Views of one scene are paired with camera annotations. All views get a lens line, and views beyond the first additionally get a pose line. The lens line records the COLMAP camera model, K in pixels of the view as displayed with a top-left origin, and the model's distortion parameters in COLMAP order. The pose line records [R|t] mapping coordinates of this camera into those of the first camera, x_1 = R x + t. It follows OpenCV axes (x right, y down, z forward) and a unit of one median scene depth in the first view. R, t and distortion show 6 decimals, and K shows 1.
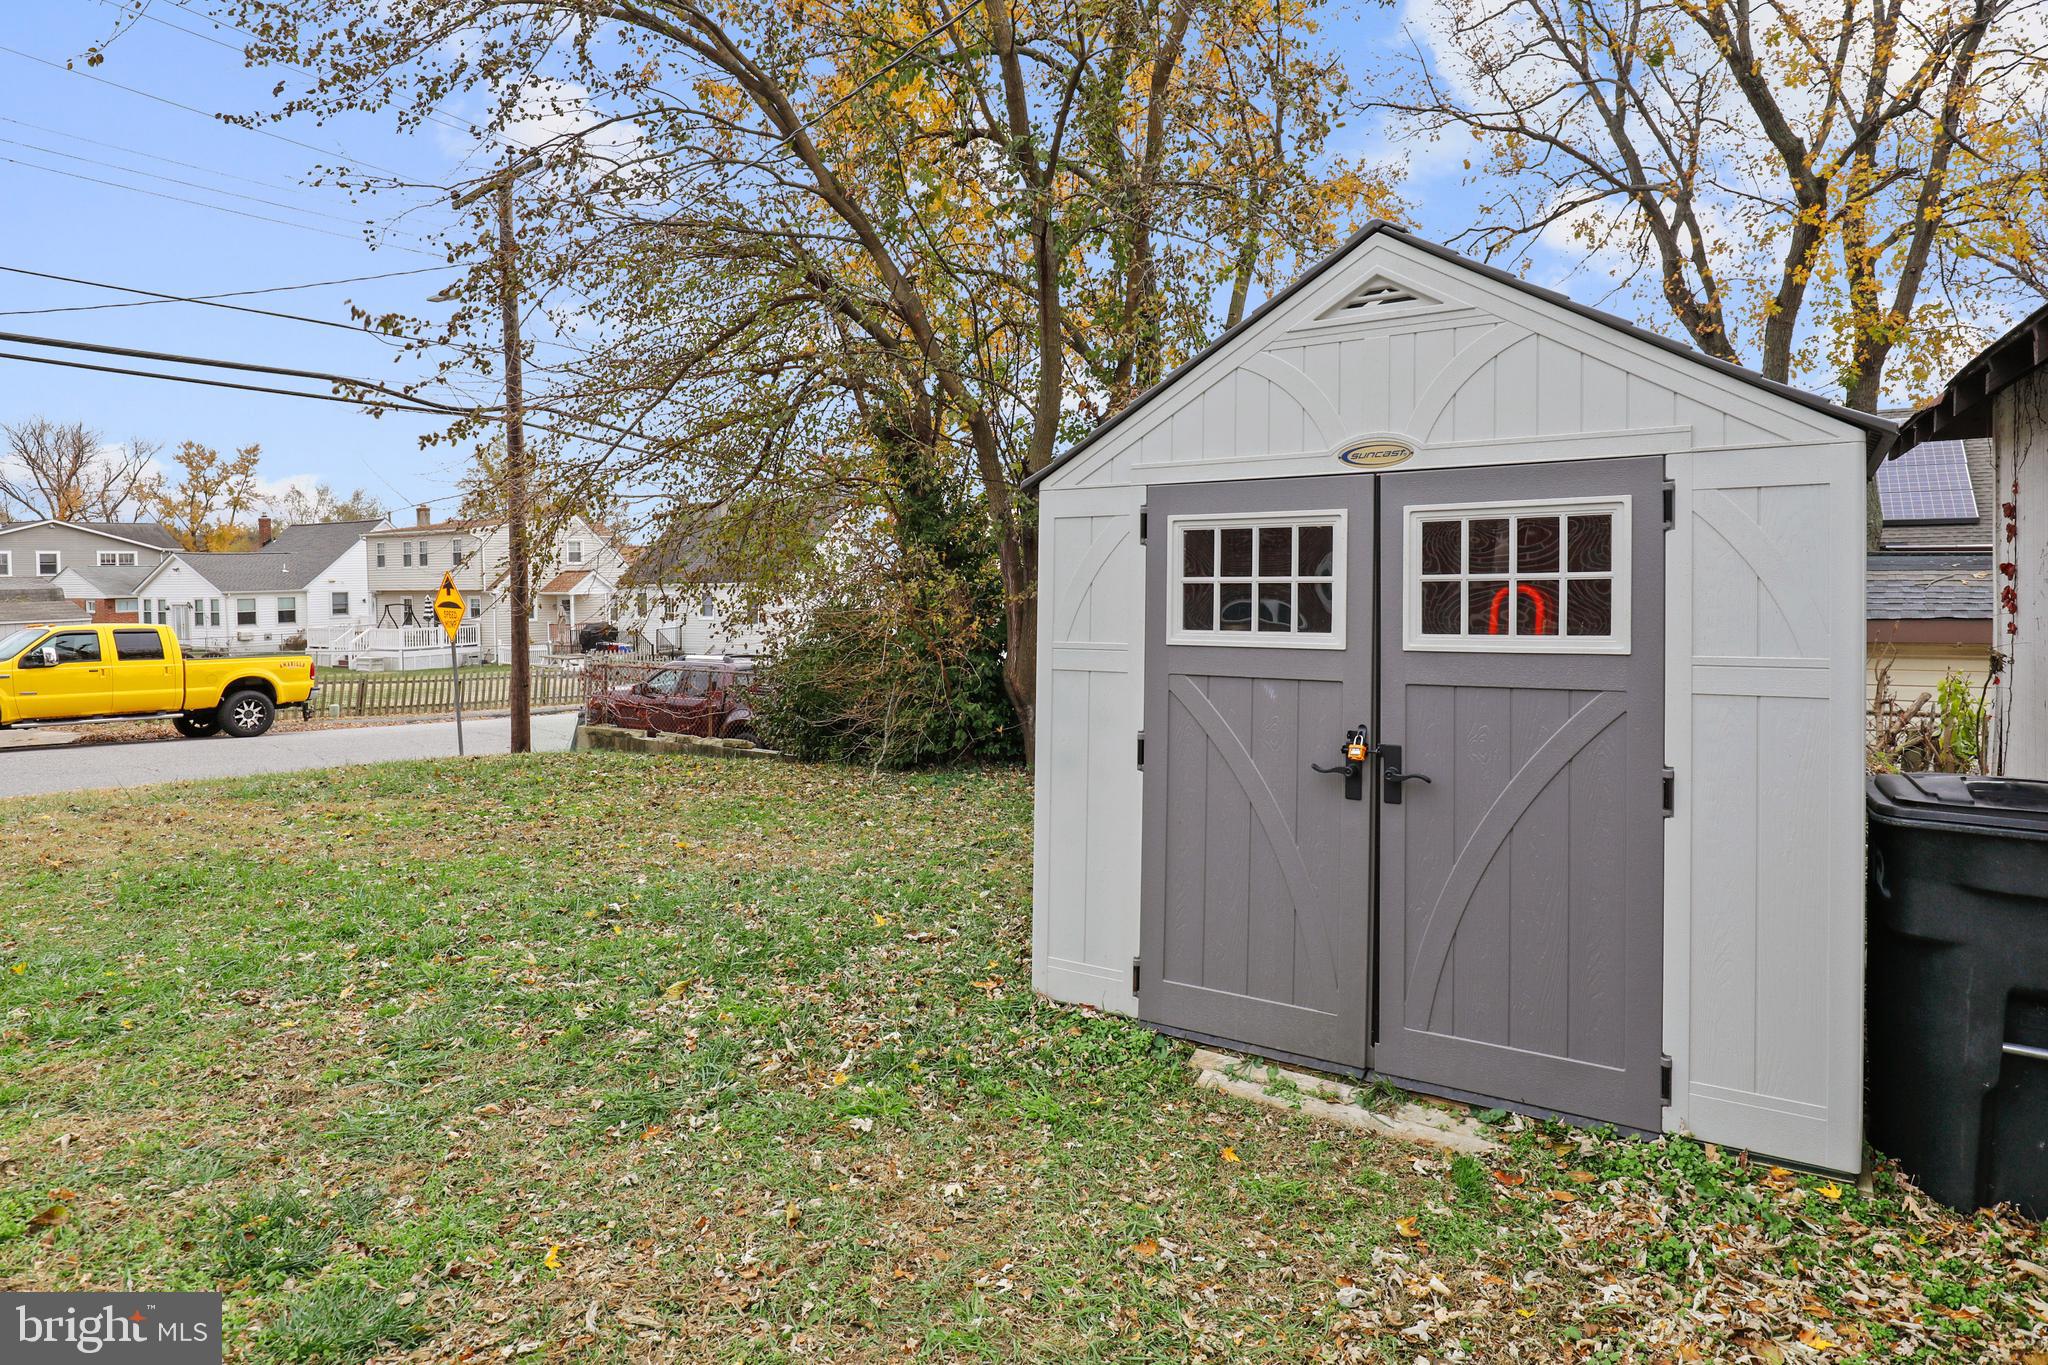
lens RADIAL K [[1100.8, 0, 1022.9], [0, 1100.8, 641.7], [0, 0, 1]] dist [-0.003942, -0.001068]
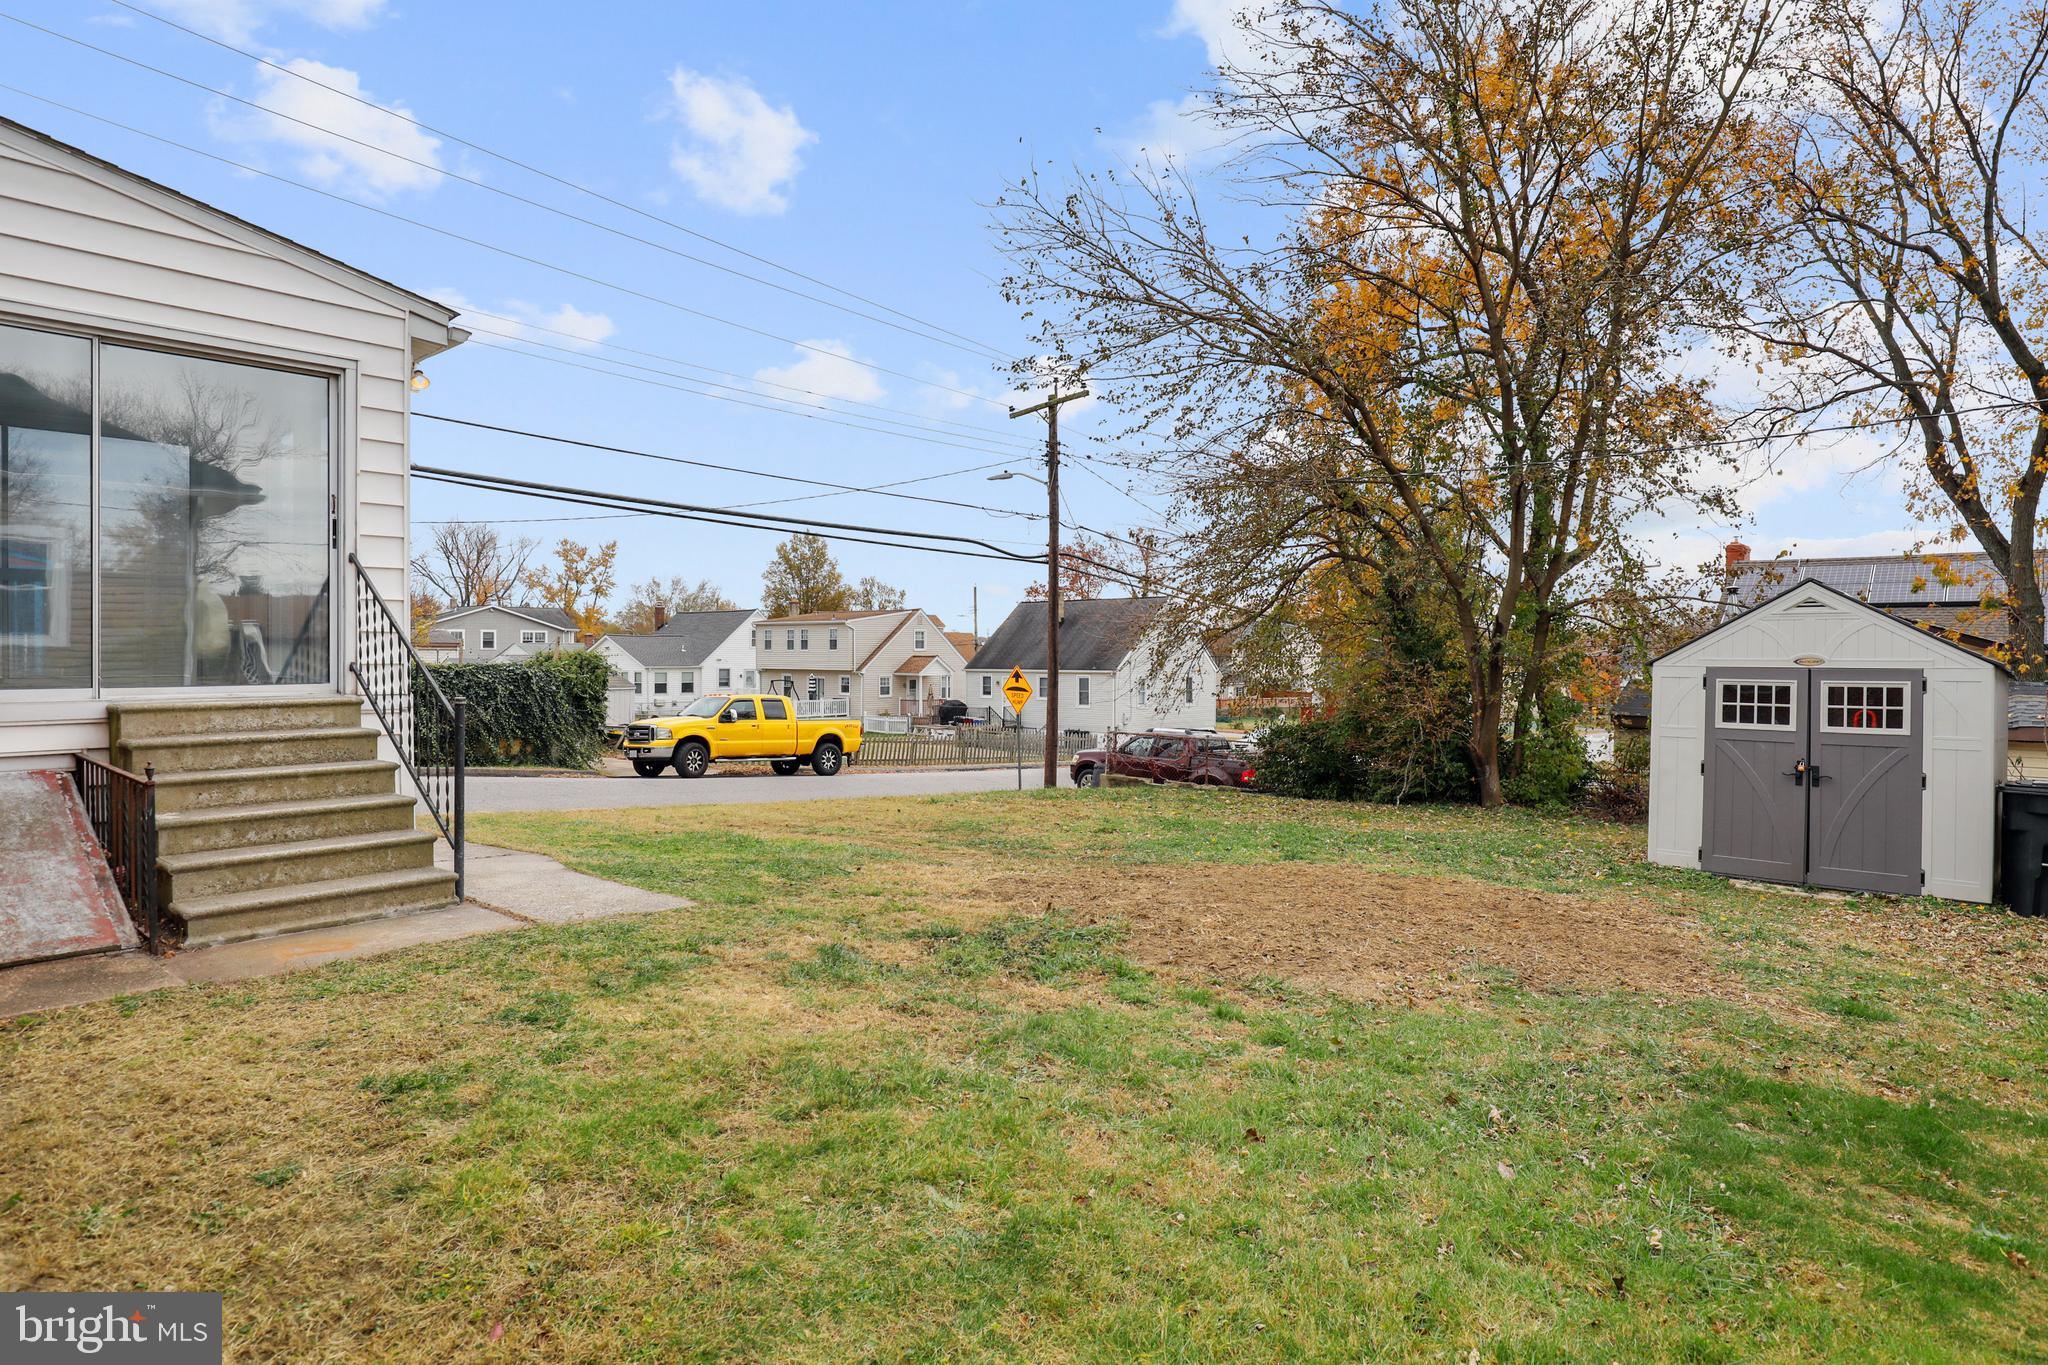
lens RADIAL K [[1114.5, 0, 1008.7], [0, 1114.5, 682.4], [0, 0, 1]] dist [-0.014369, -0.000098]
pose [[0.985544, 0.024739, -0.167607, -0.254009], [-0.030949, 0.998924, -0.034542, 0.008870], [0.166572, 0.039230, 0.985249, -0.441602]]
